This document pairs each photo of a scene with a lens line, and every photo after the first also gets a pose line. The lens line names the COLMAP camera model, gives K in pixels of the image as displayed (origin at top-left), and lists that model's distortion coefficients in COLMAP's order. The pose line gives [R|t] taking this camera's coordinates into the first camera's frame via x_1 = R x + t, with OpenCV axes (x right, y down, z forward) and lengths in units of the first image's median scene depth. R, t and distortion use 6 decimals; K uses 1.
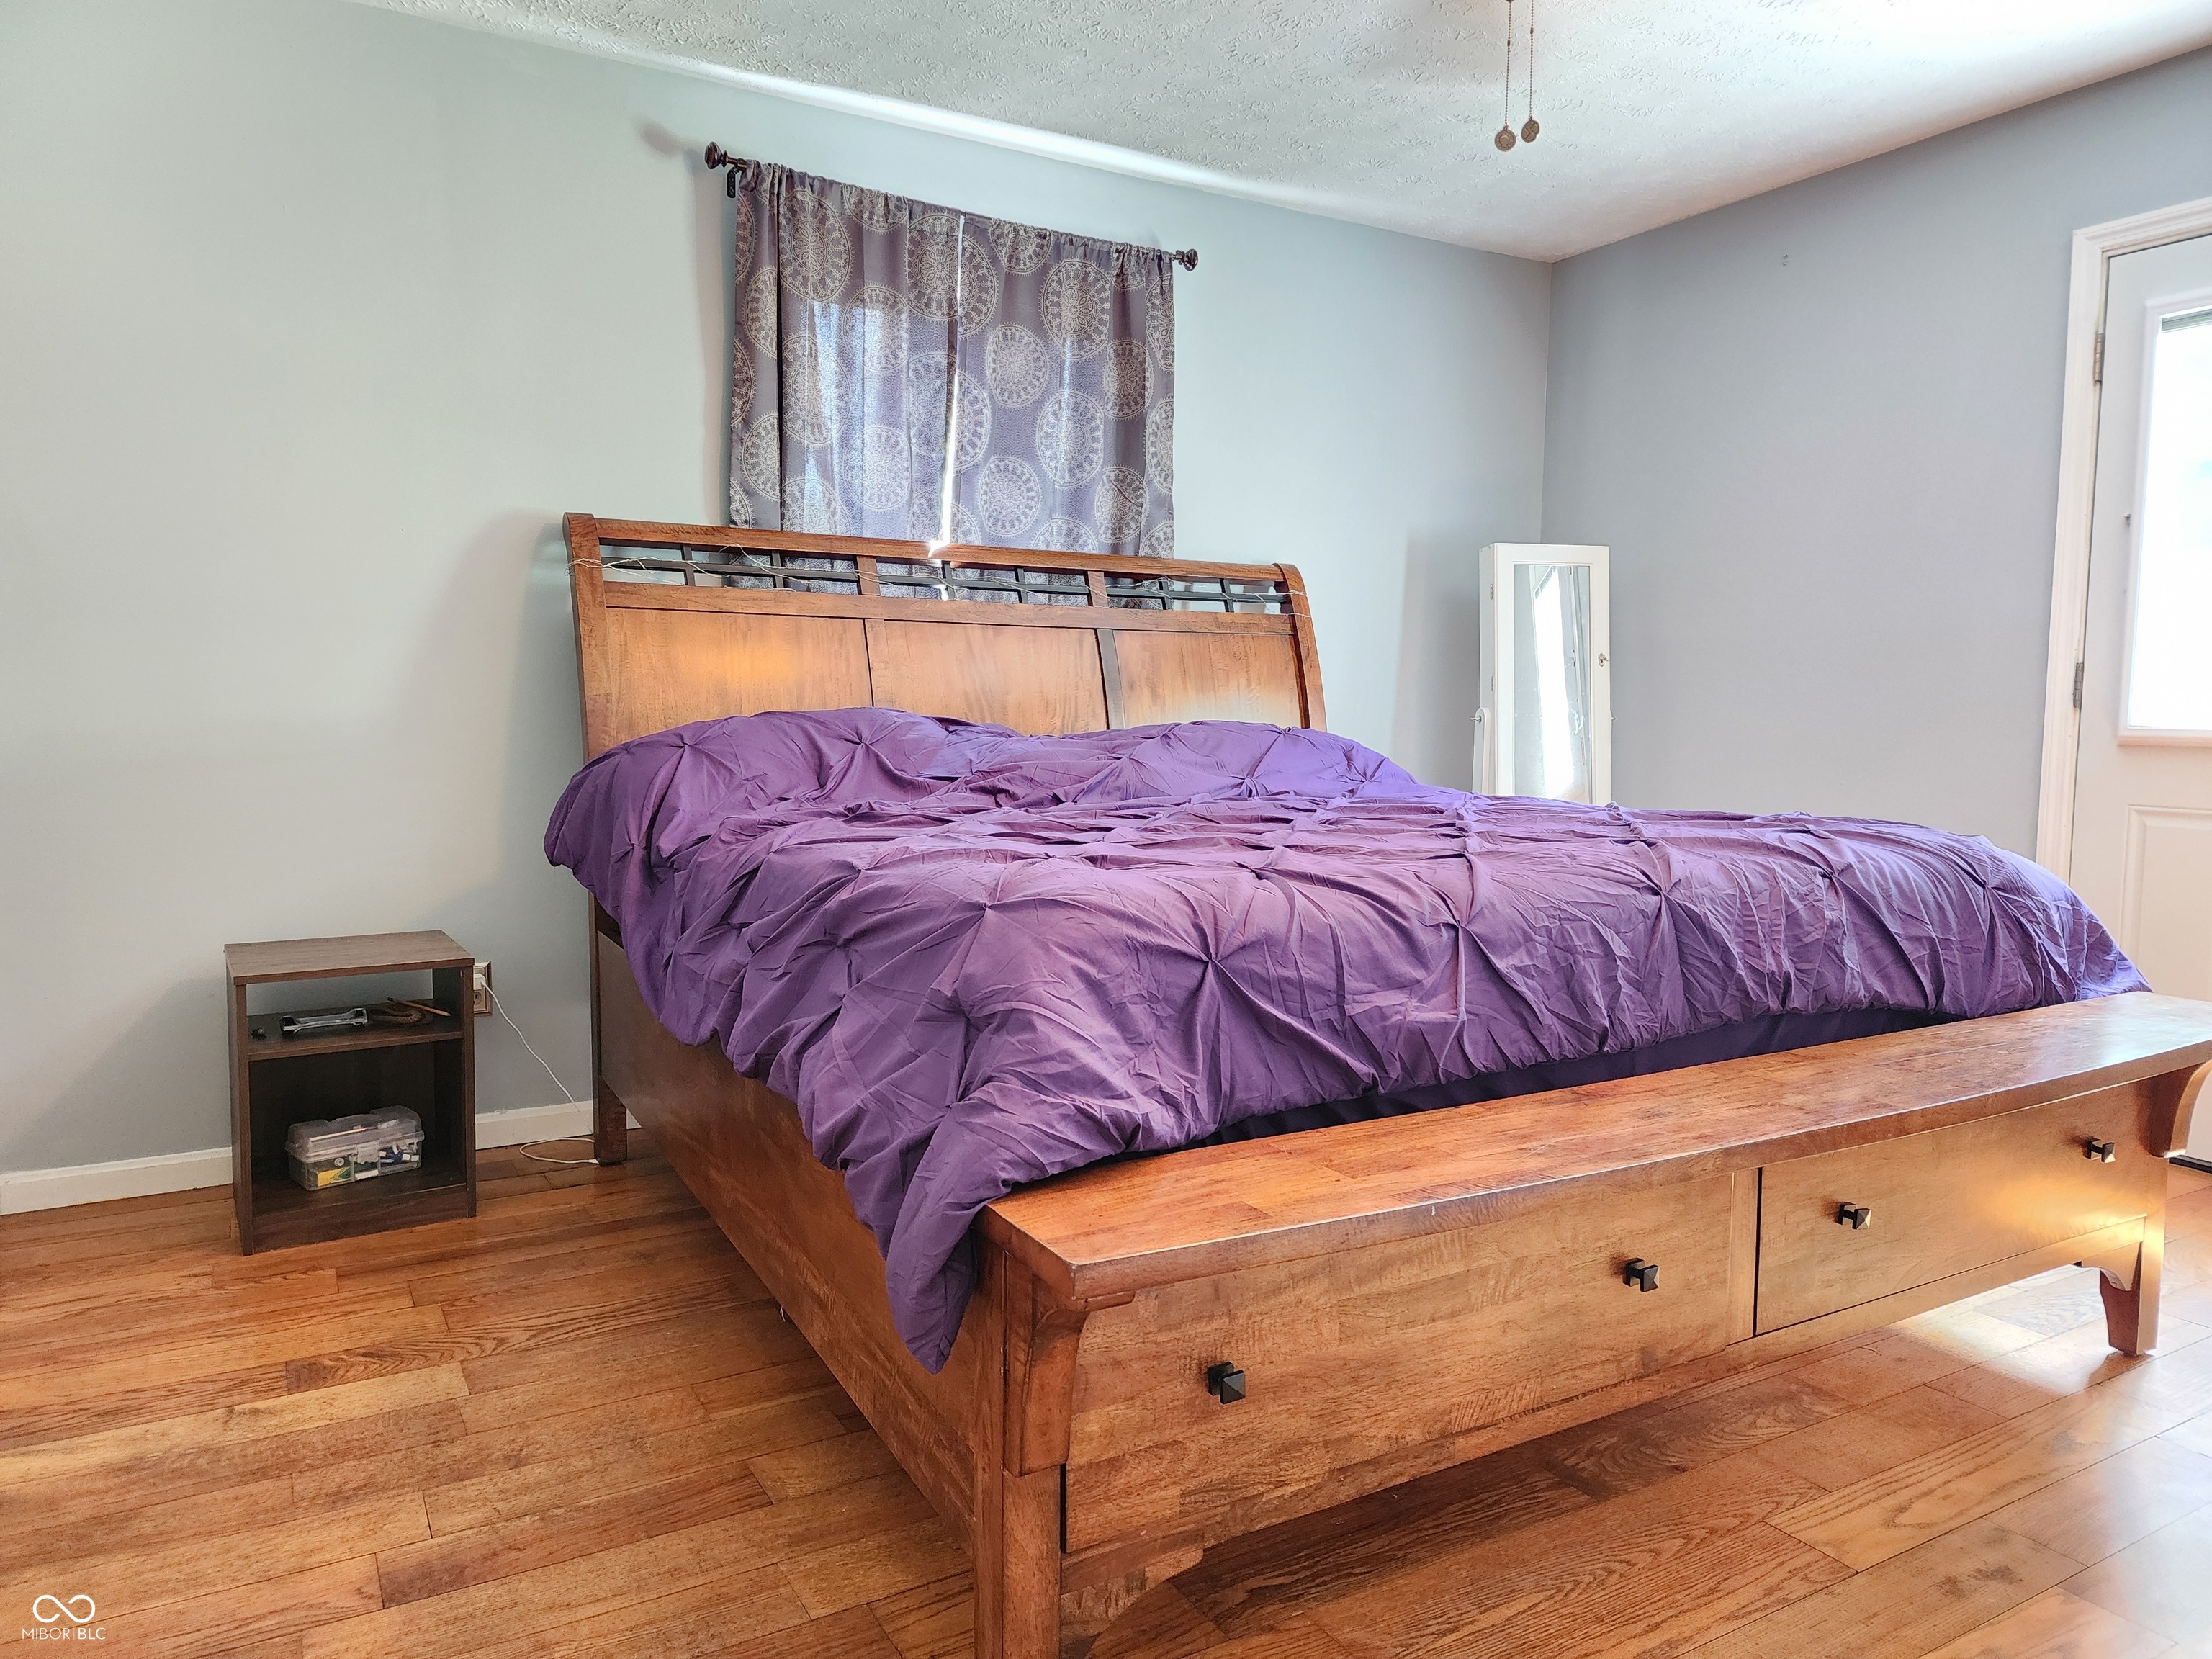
lens RADIAL K [[1487.6, 0, 1111.1], [0, 1487.6, 827.3], [0, 0, 1]] dist [0.021887, -0.006699]
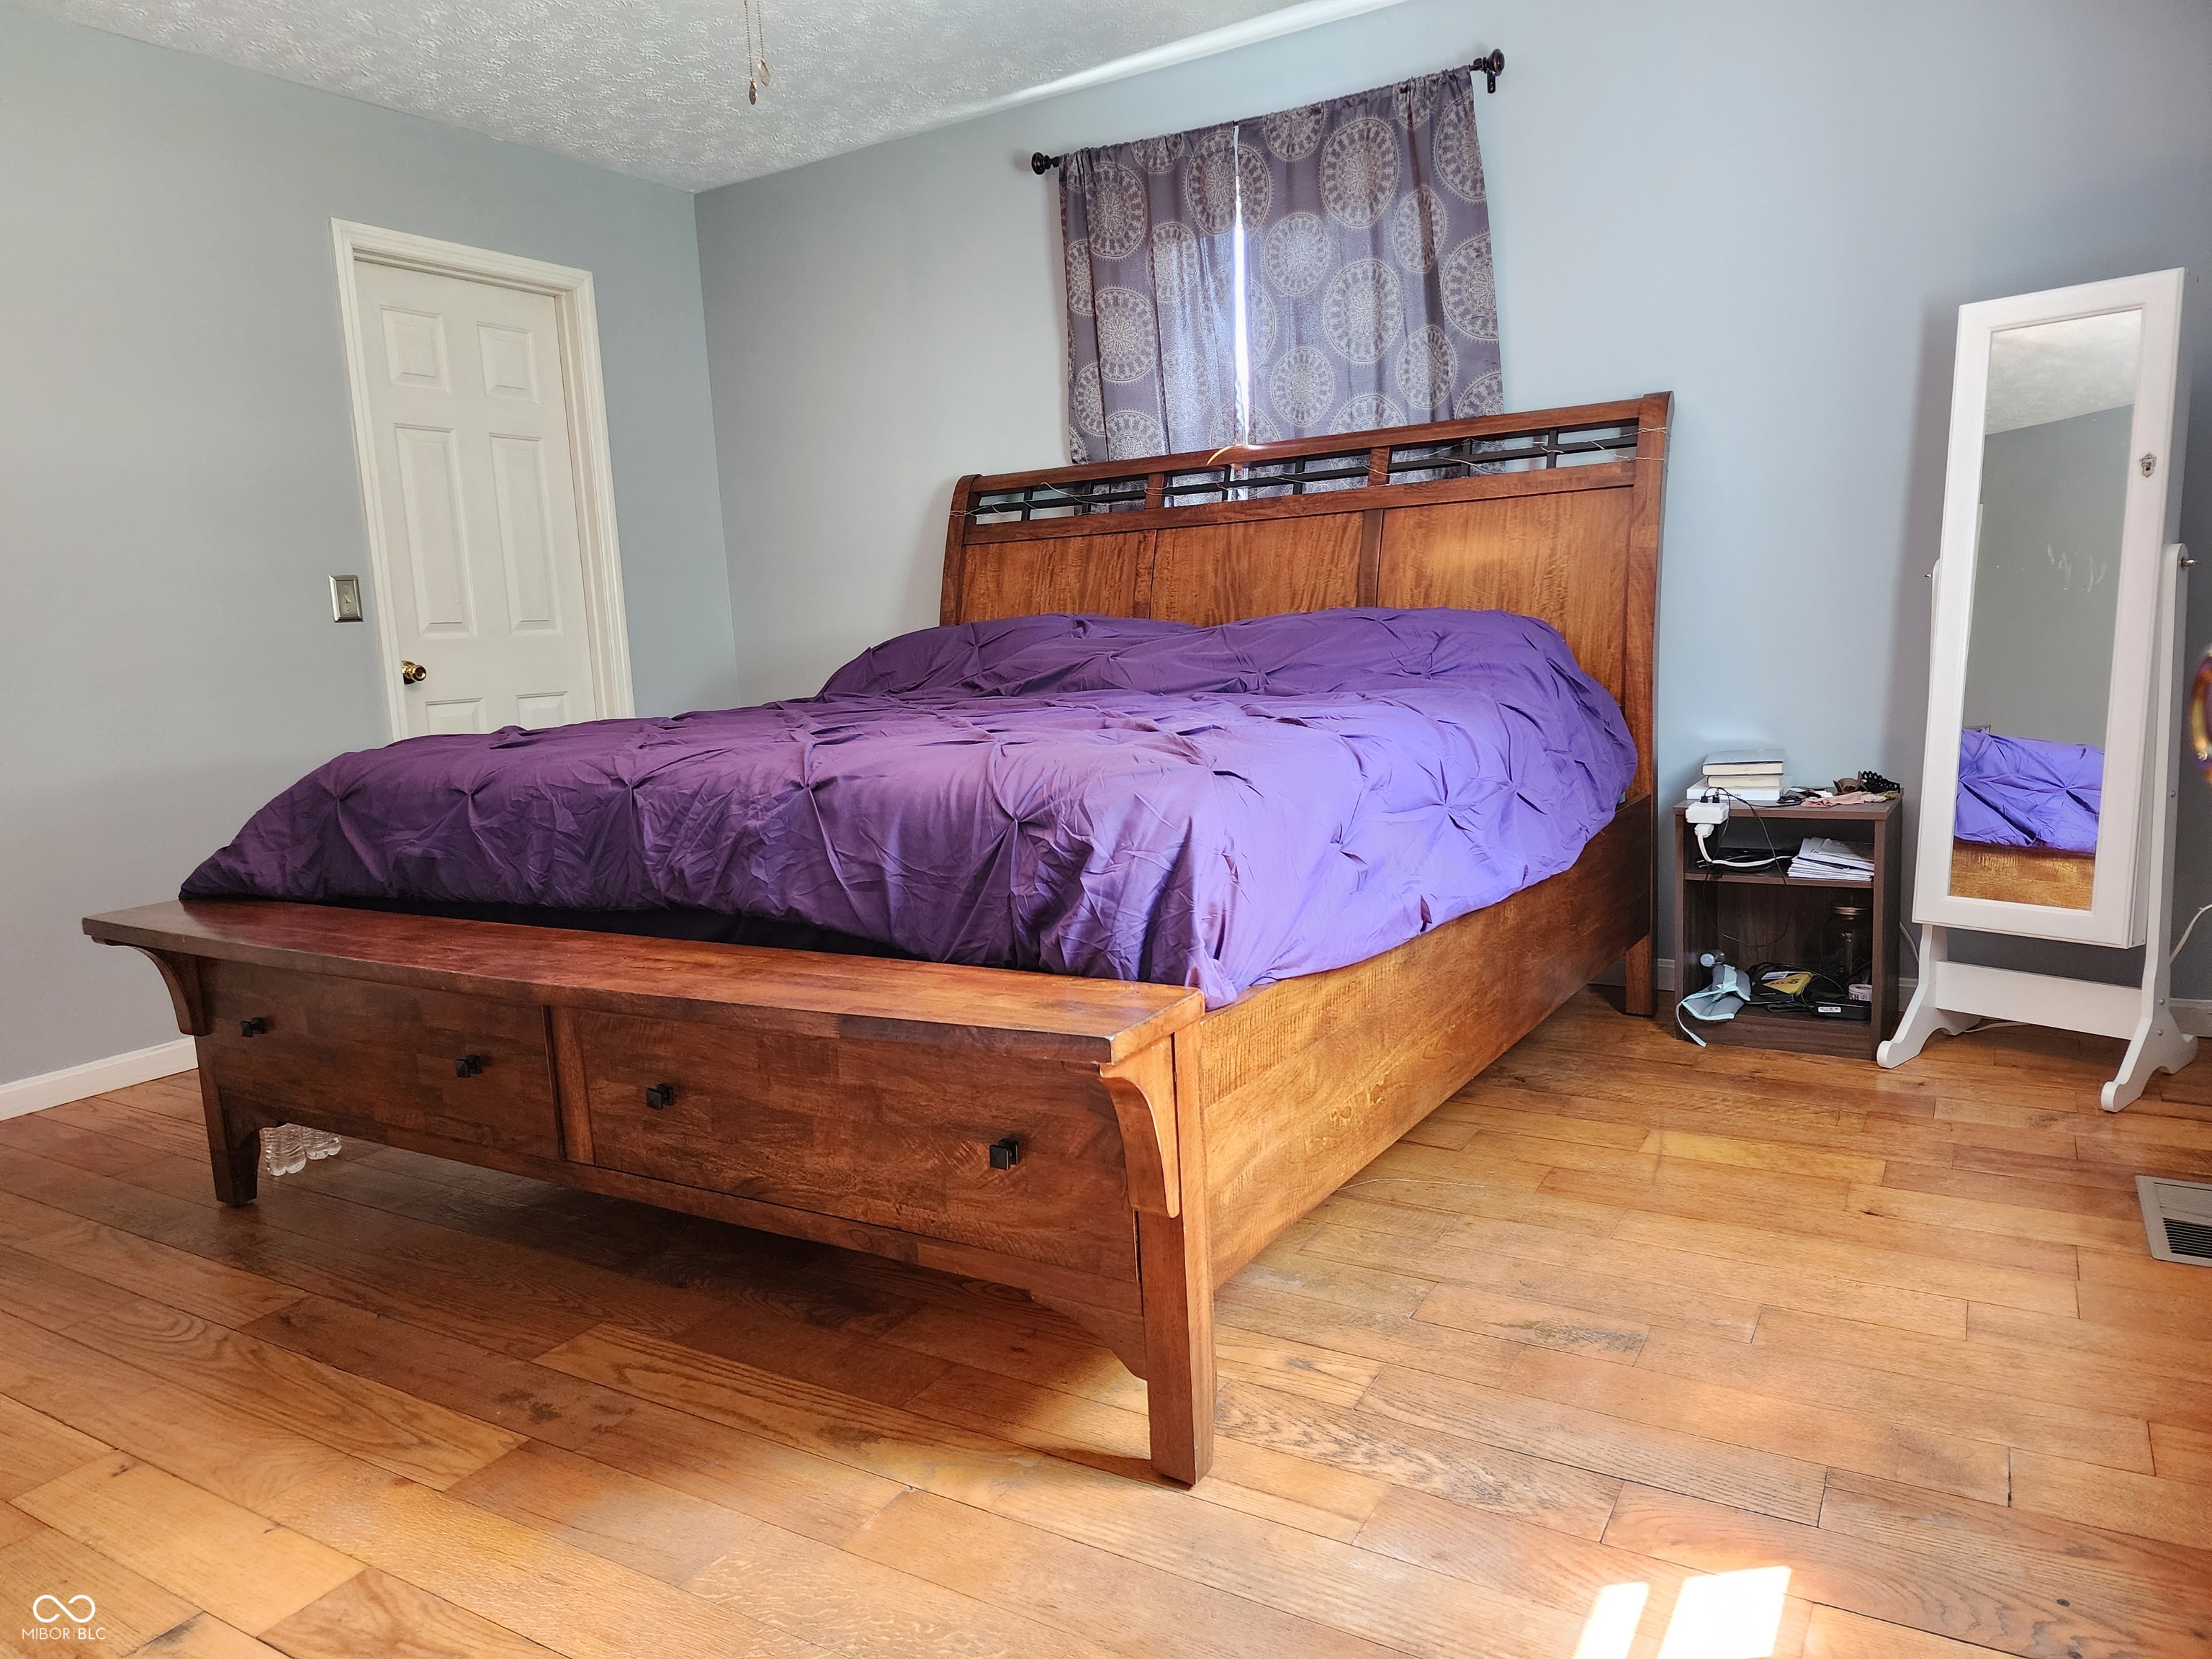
lens RADIAL K [[1487.6, 0, 1109.6], [0, 1487.6, 833.2], [0, 0, 1]] dist [0.021887, -0.006699]
pose [[0.479538, 0.090886, -0.872802, 0.829049], [-0.010324, 0.995138, 0.097953, -0.019635], [0.877460, -0.037961, 0.478145, 0.413203]]
